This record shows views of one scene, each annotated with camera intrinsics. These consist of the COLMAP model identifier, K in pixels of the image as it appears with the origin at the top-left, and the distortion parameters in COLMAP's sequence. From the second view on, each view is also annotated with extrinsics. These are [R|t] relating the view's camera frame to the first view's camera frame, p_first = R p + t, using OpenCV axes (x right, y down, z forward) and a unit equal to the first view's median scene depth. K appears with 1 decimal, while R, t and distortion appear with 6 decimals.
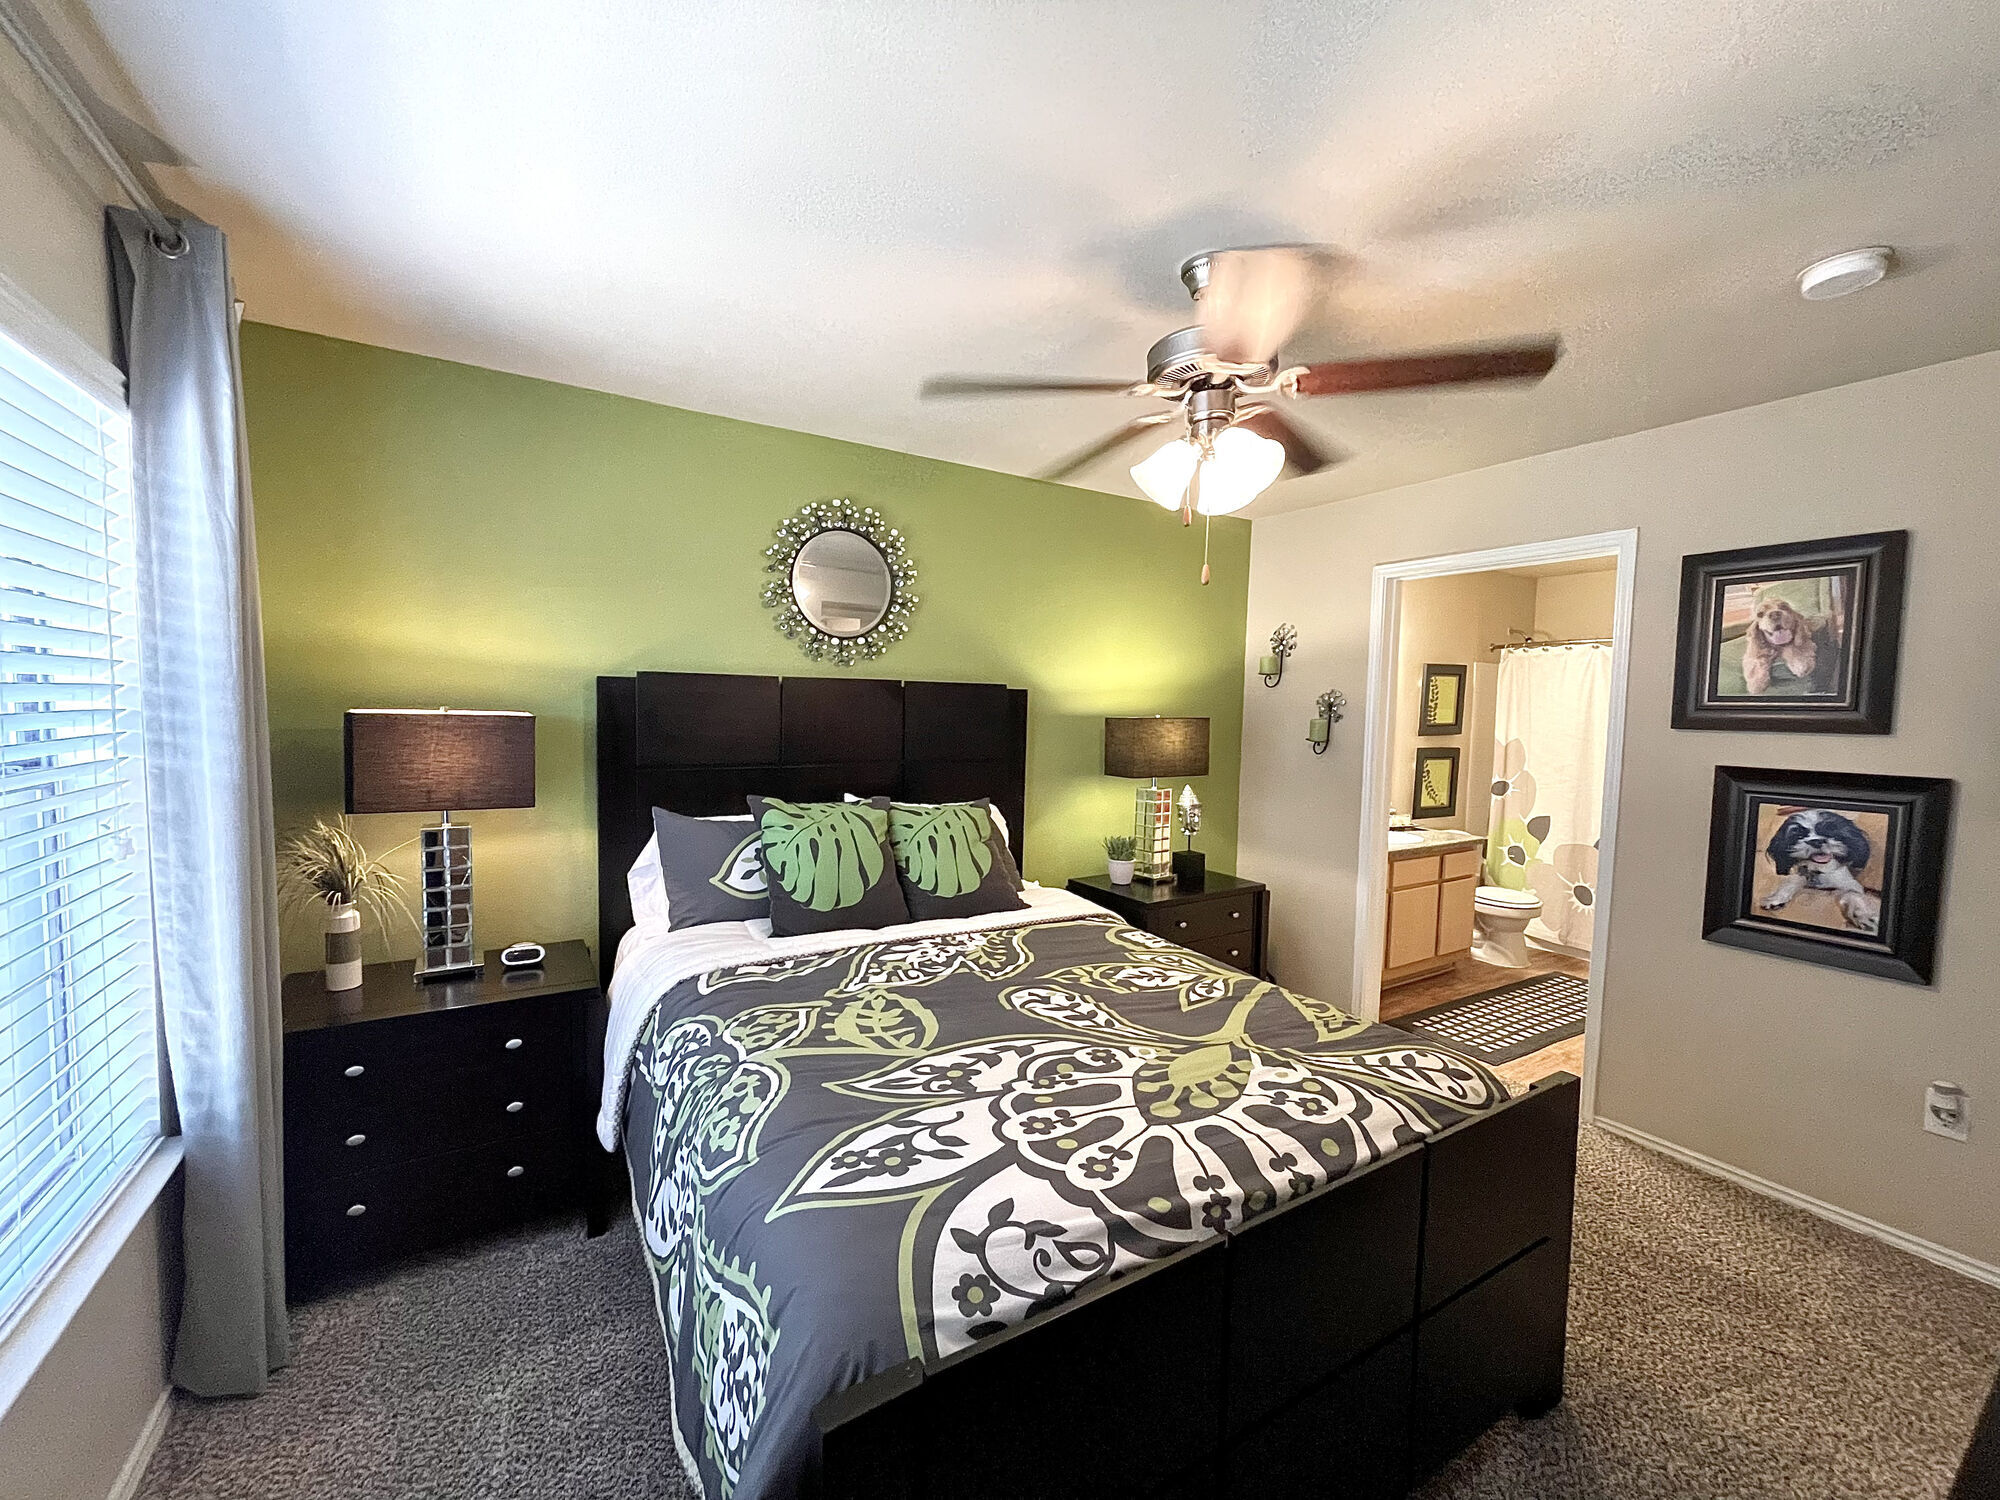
lens RADIAL K [[805.9, 0, 1000.0], [0, 805.9, 750.0], [0, 0, 1]] dist [-0.002165, 0.000203]
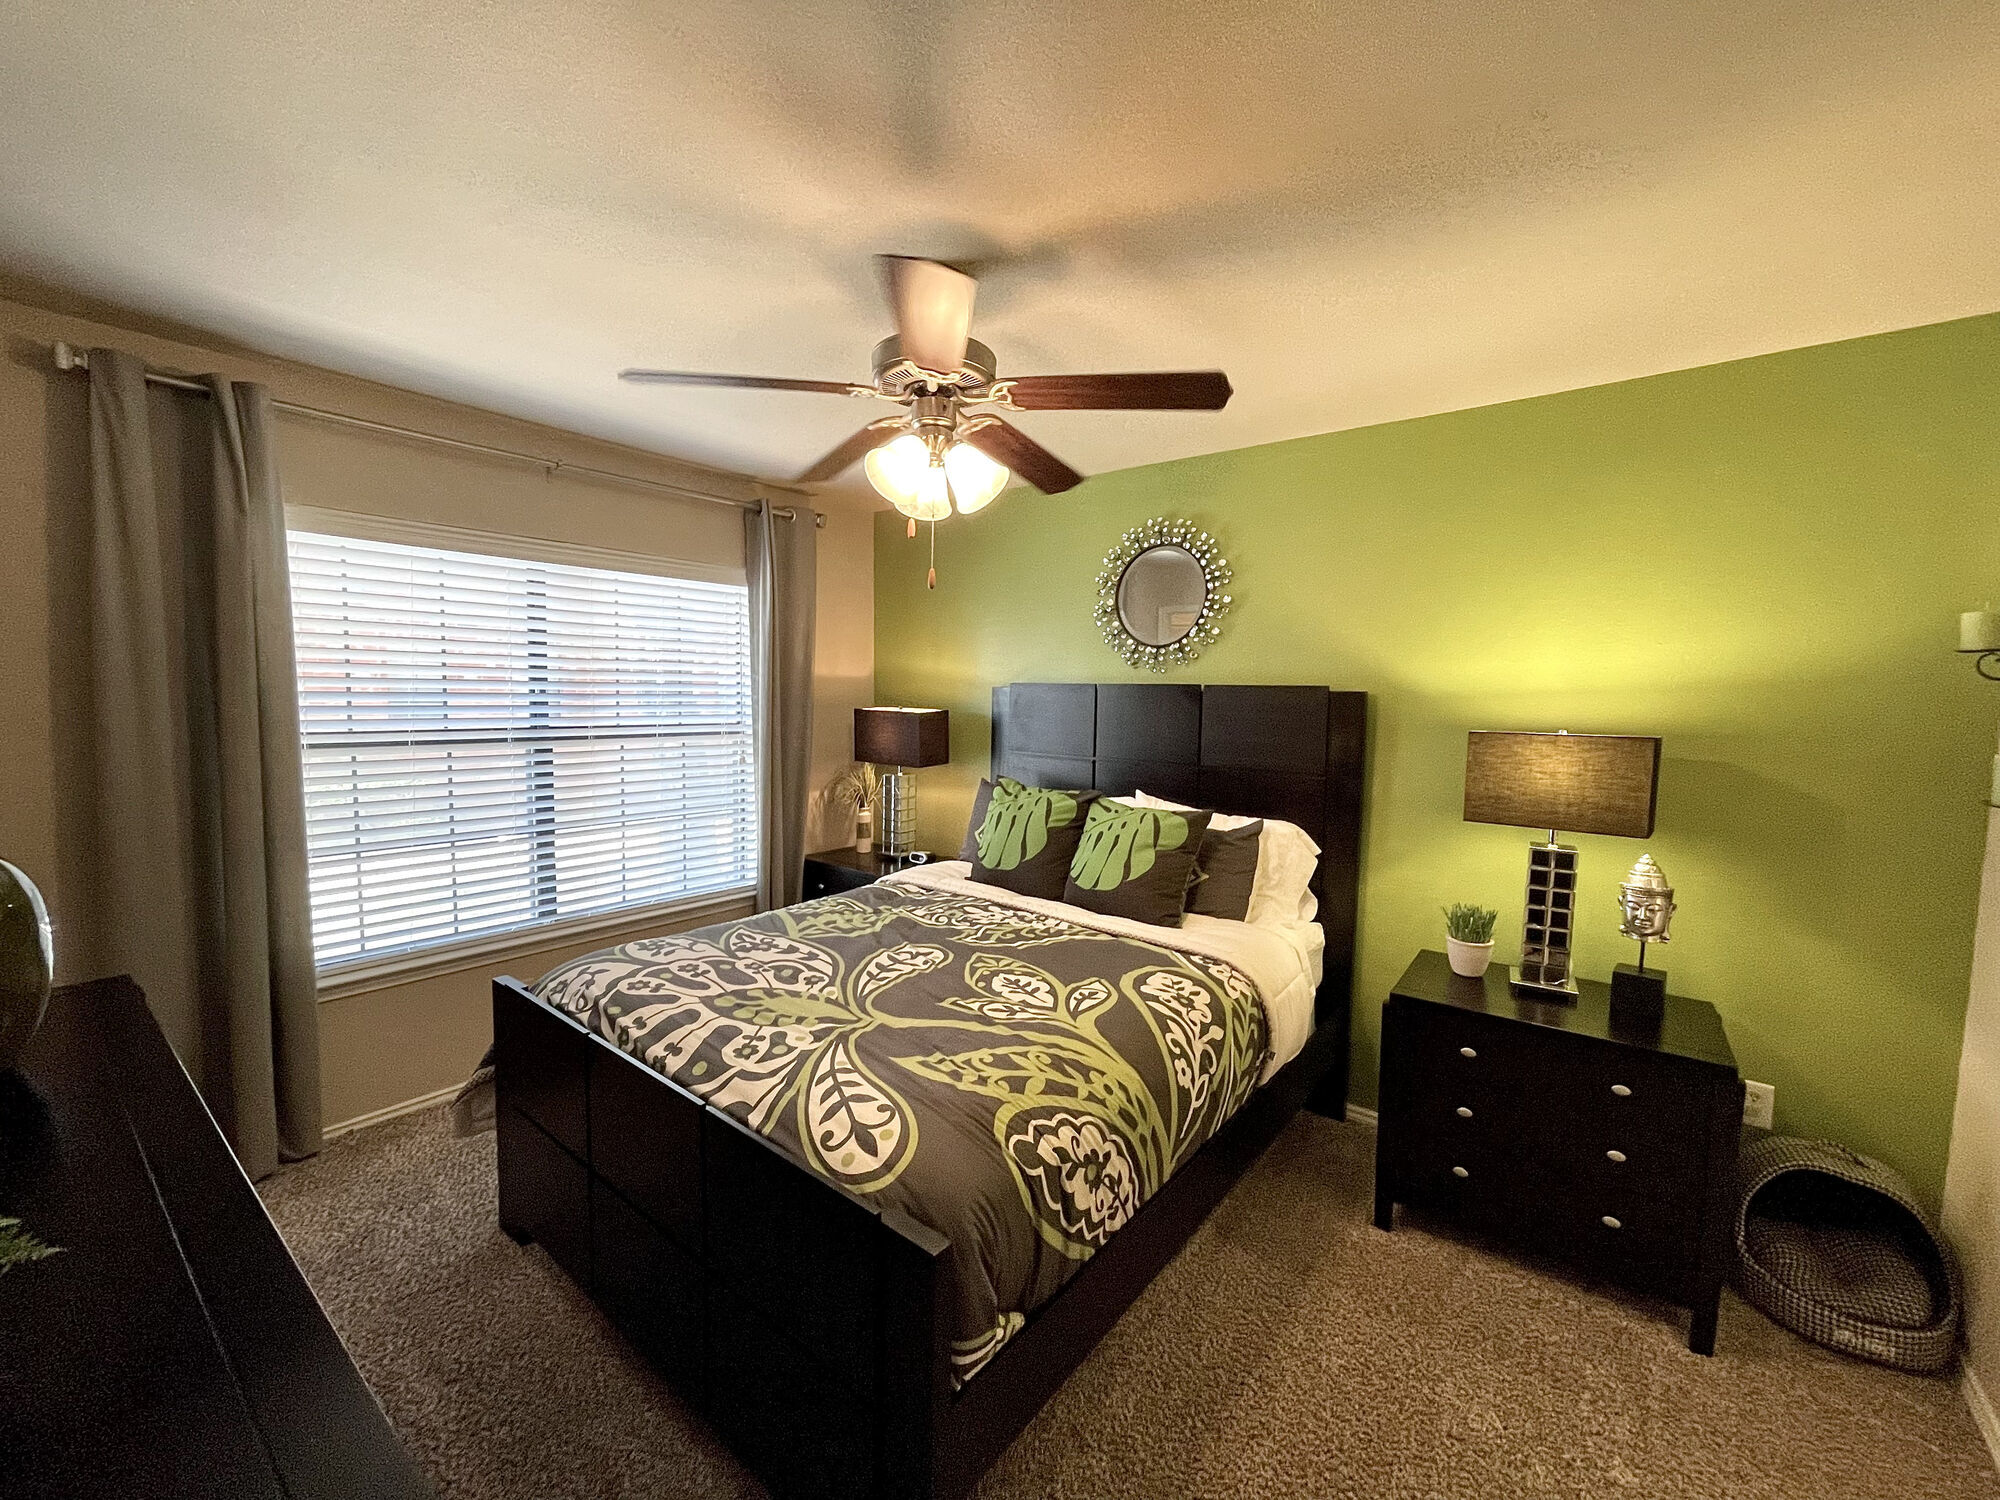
lens RADIAL K [[805.9, 0, 1000.0], [0, 805.9, 750.0], [0, 0, 1]] dist [-0.002165, 0.000203]
pose [[0.336081, 0.054686, -0.940244, 1.301609], [-0.067682, 0.997134, 0.033803, -0.039938], [0.939398, 0.052277, 0.338819, 0.773685]]
